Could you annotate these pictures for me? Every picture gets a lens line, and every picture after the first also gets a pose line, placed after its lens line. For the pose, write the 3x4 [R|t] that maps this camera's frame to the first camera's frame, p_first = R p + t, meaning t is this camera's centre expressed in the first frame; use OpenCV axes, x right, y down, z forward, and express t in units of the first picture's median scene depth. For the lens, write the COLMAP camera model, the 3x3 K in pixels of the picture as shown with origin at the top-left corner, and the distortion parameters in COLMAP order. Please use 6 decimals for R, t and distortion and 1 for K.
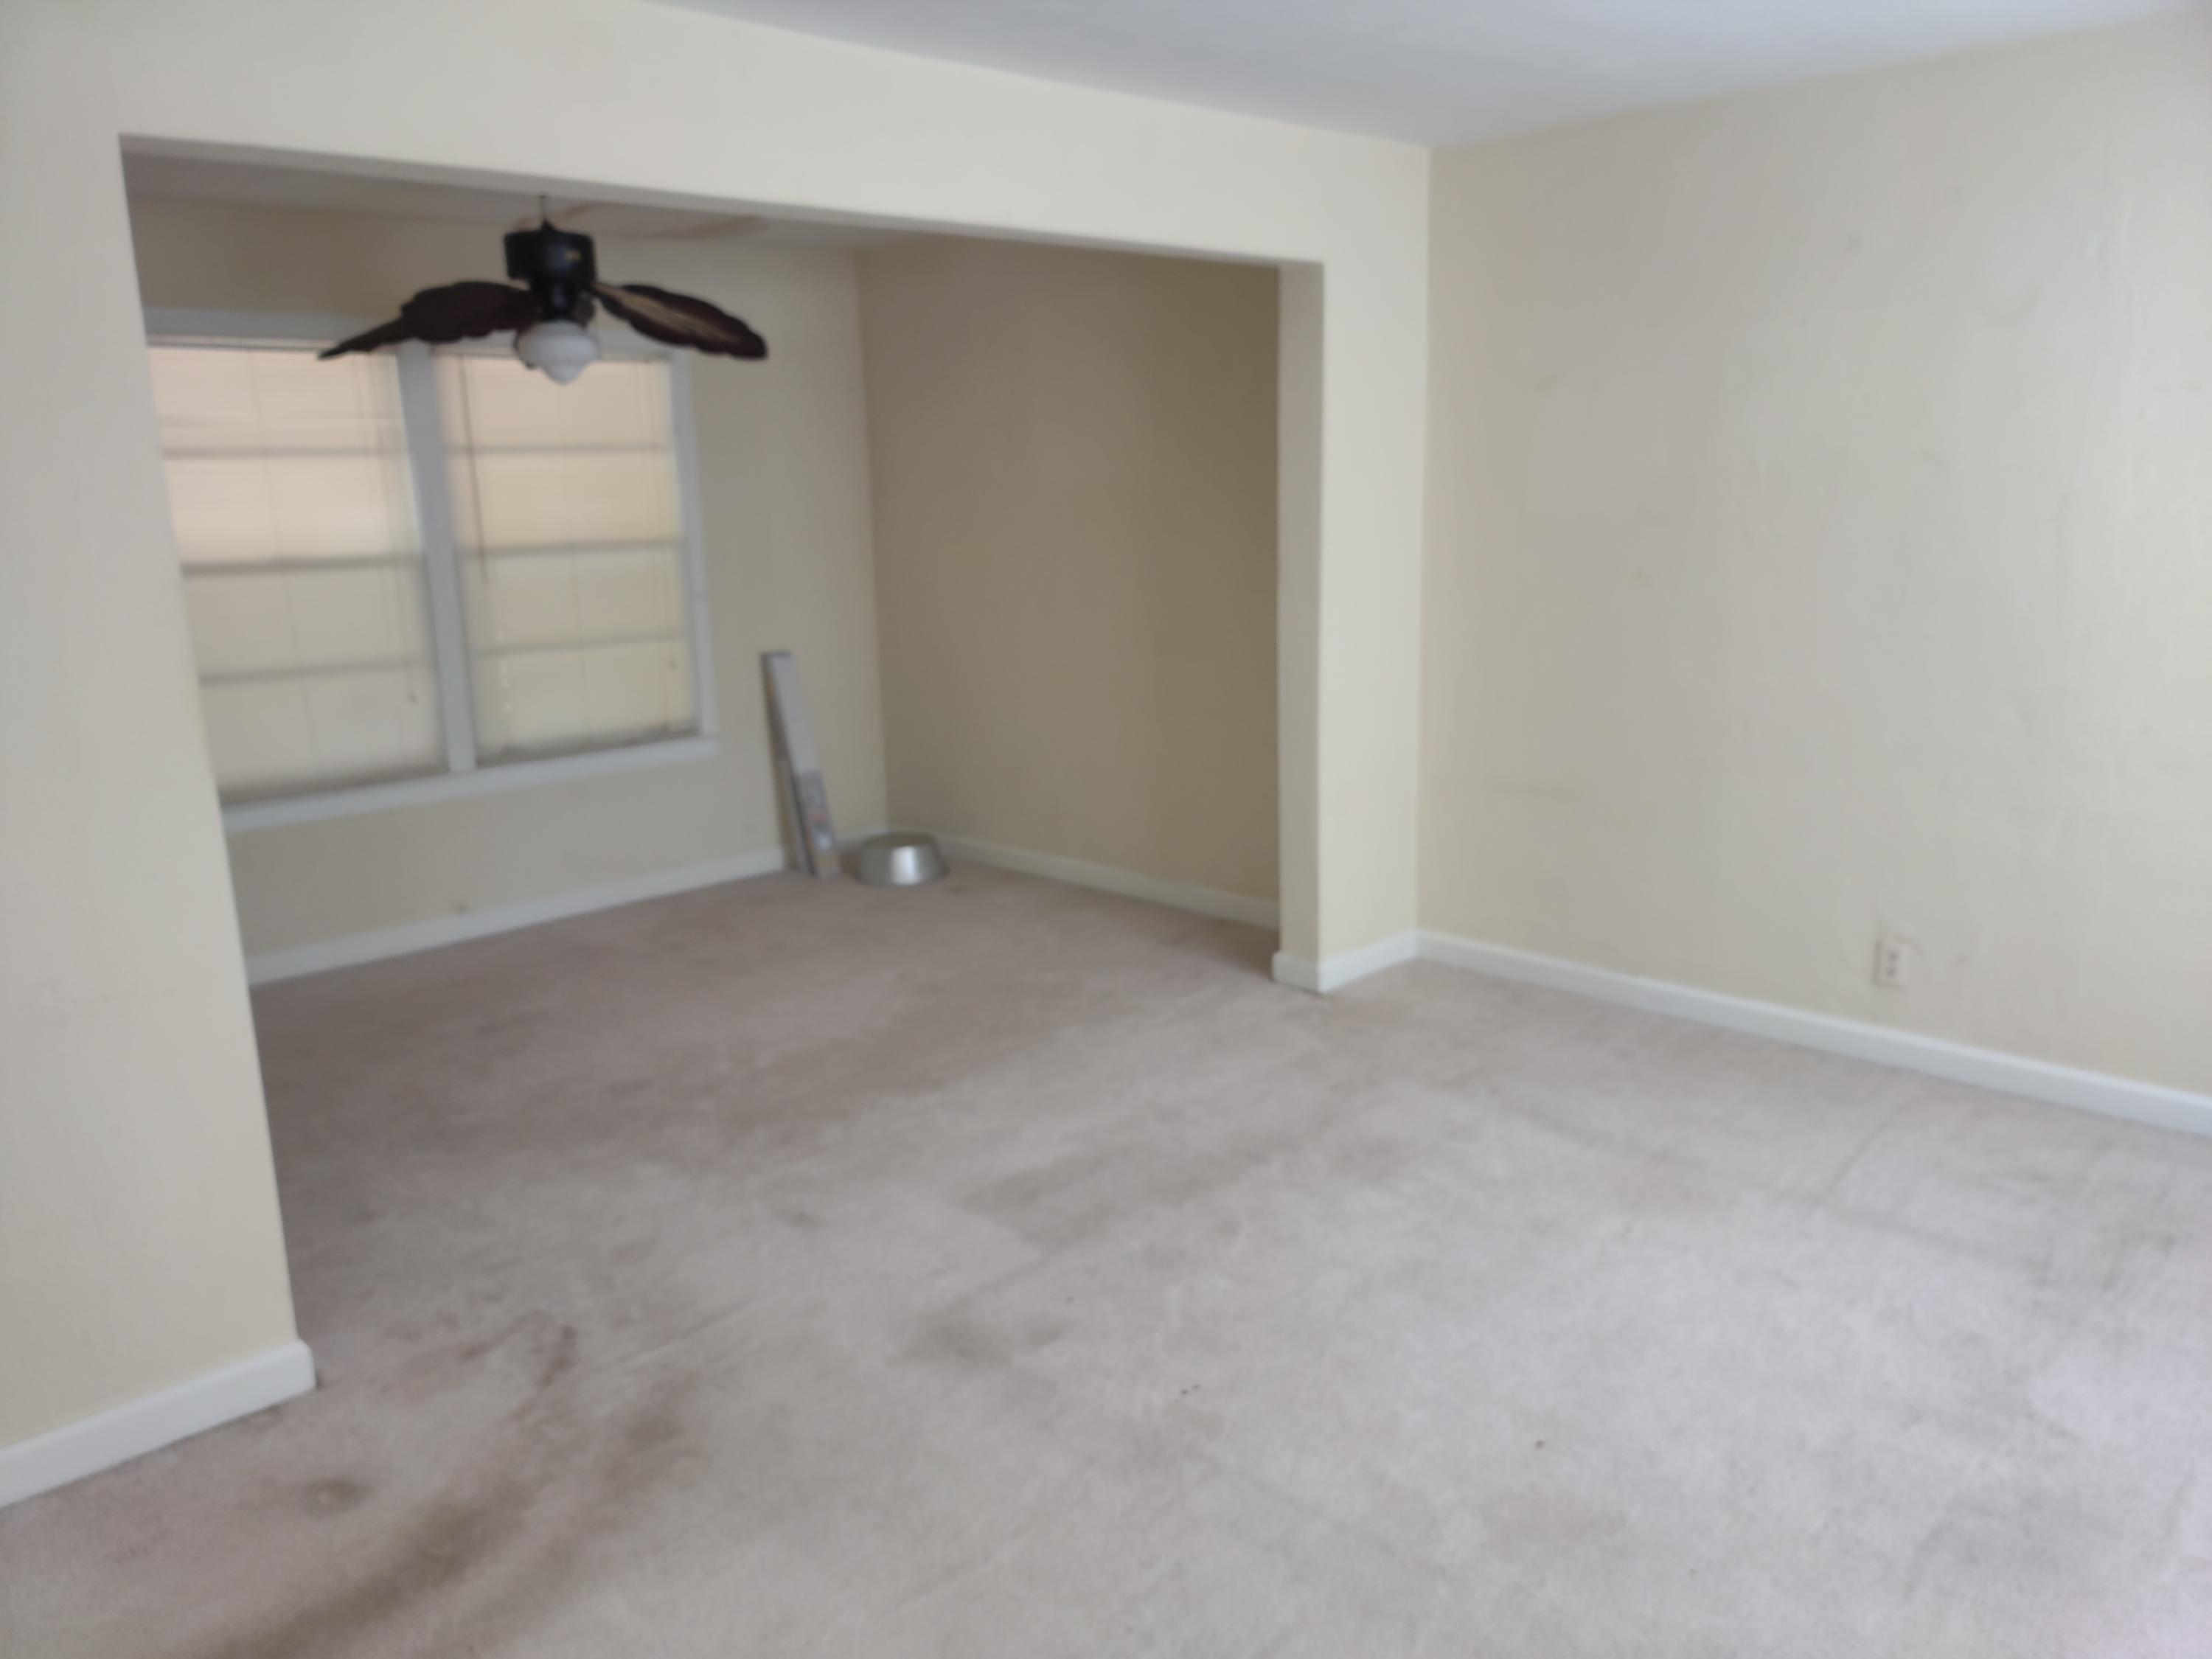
lens RADIAL K [[1655.6, 0, 1115.2], [0, 1655.6, 832.4], [0, 0, 1]] dist [0.054597, -0.004782]
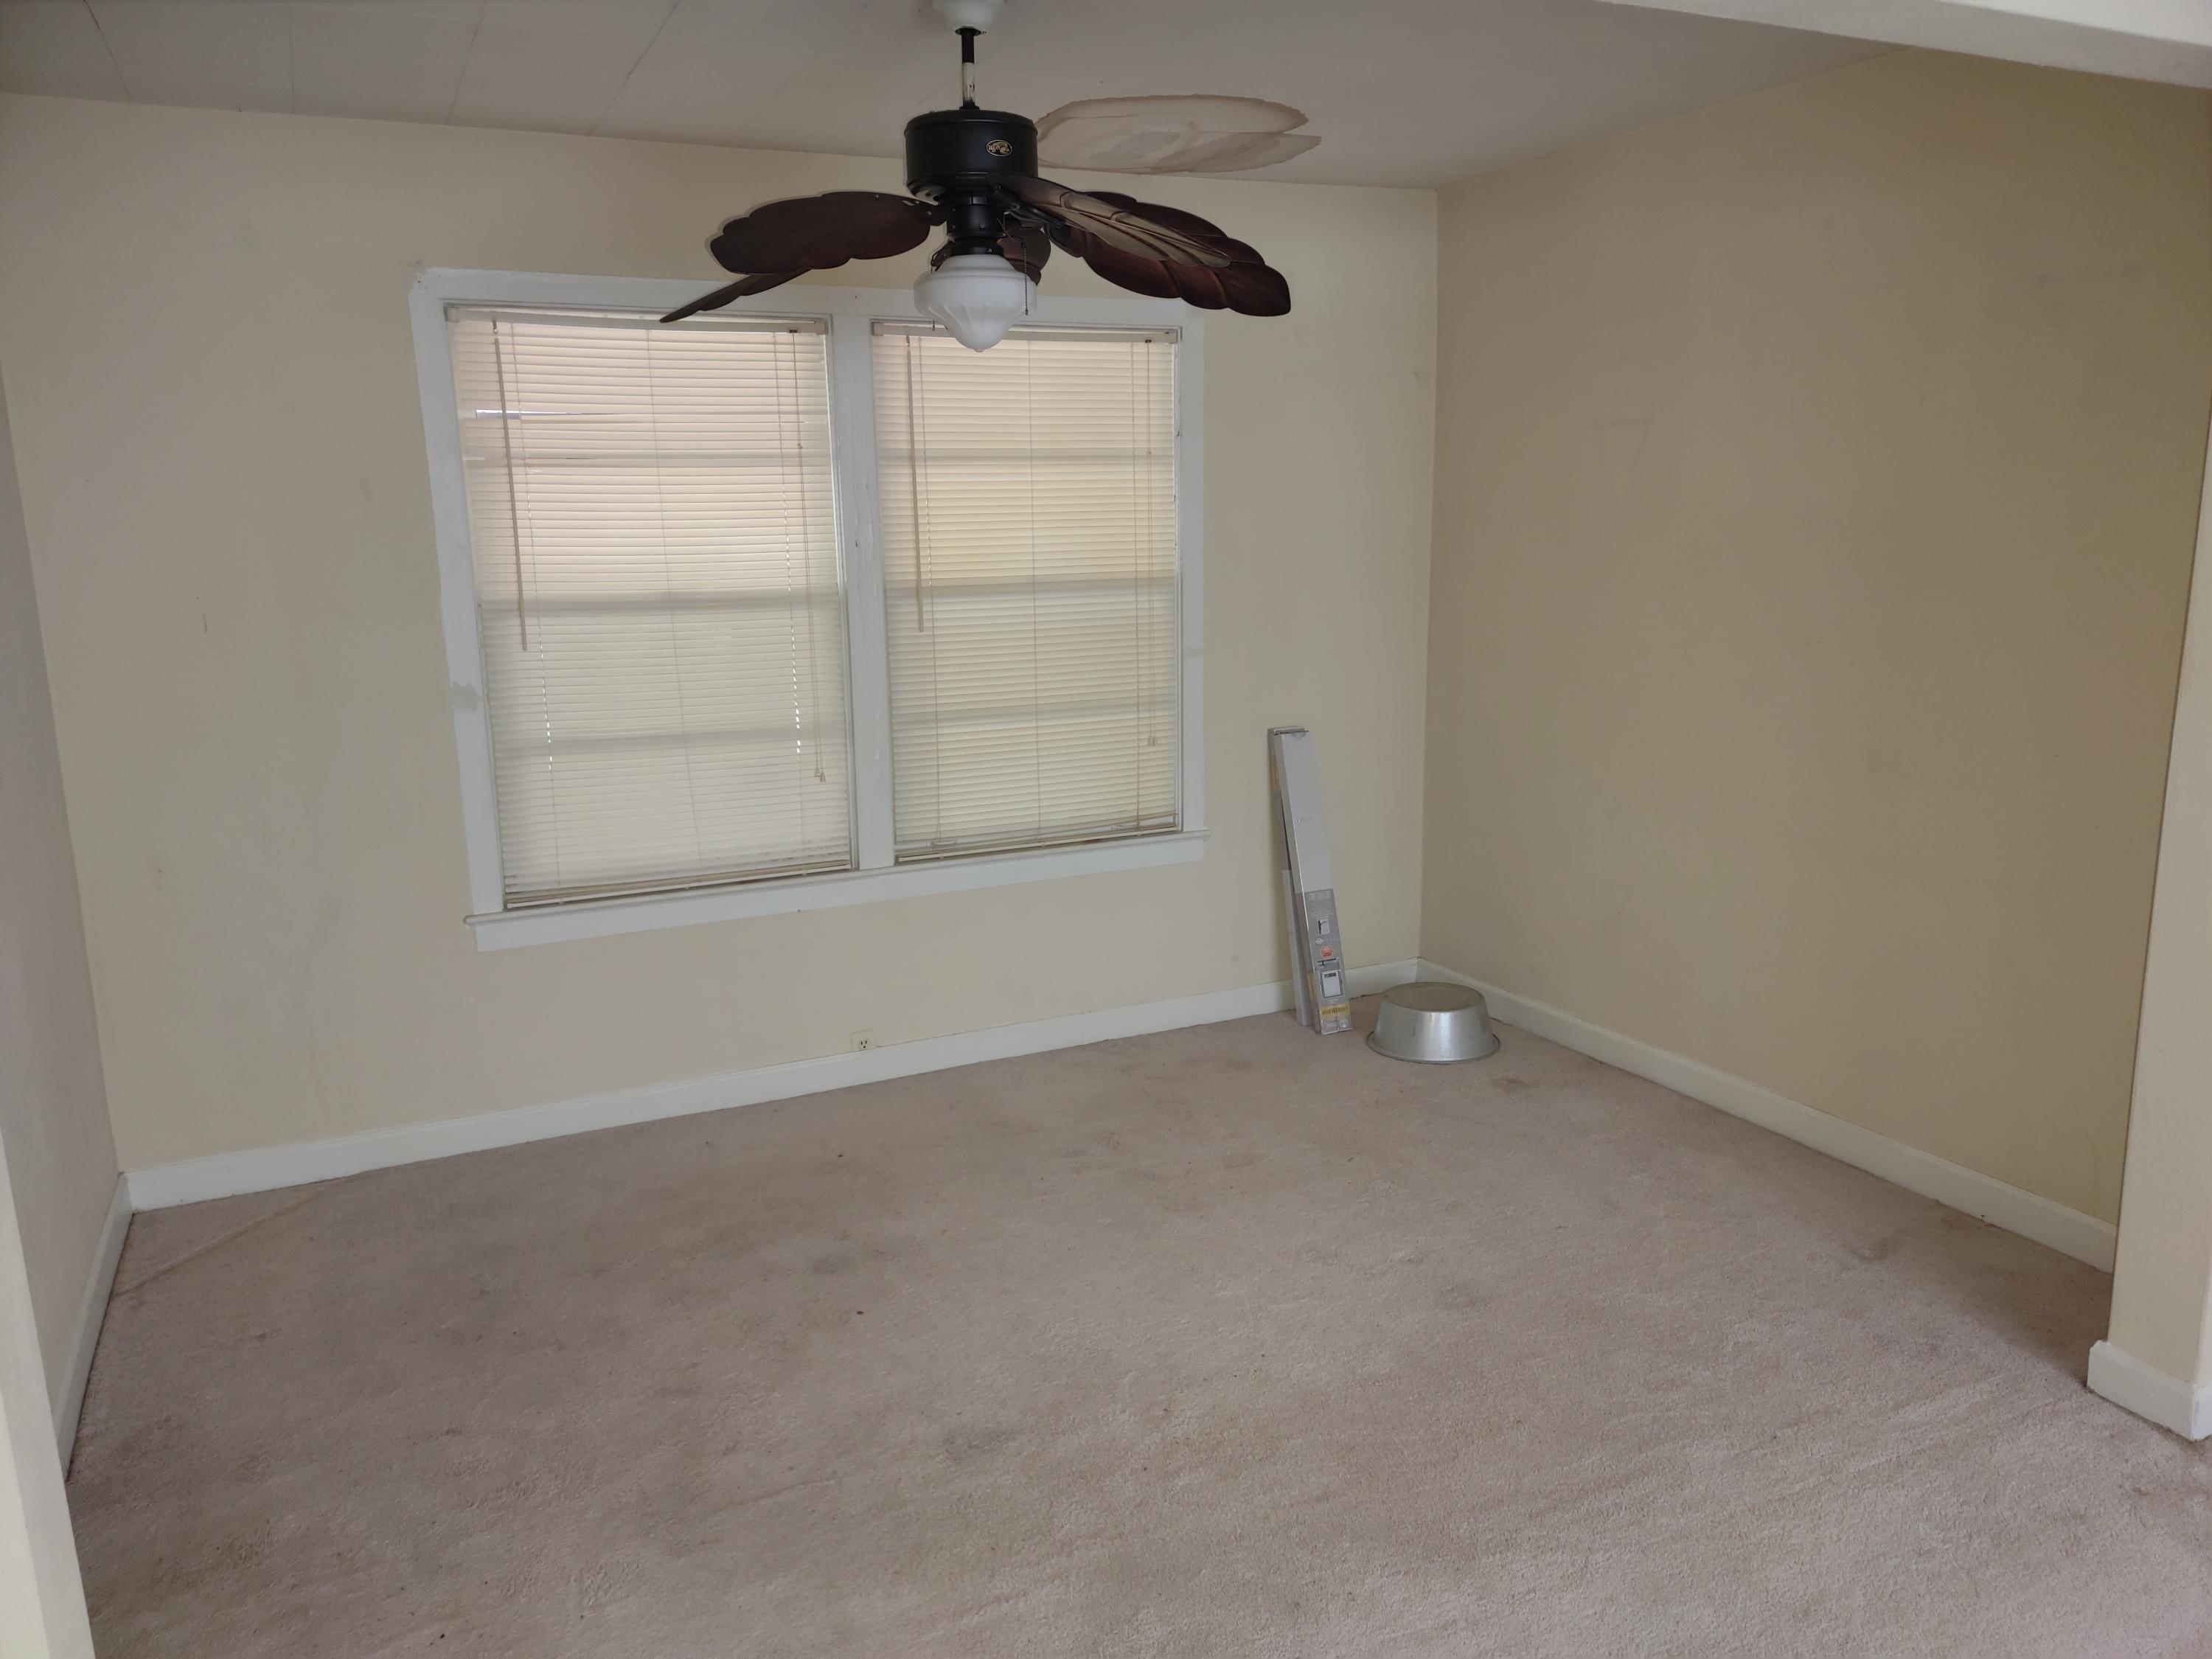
lens RADIAL K [[1655.6, 0, 1115.2], [0, 1655.6, 832.4], [0, 0, 1]] dist [0.054597, -0.004782]
pose [[0.945310, 0.076467, -0.317083, -0.042803], [-0.081076, 0.996707, -0.001348, -0.062525], [0.315936, 0.026982, 0.948397, 0.305215]]
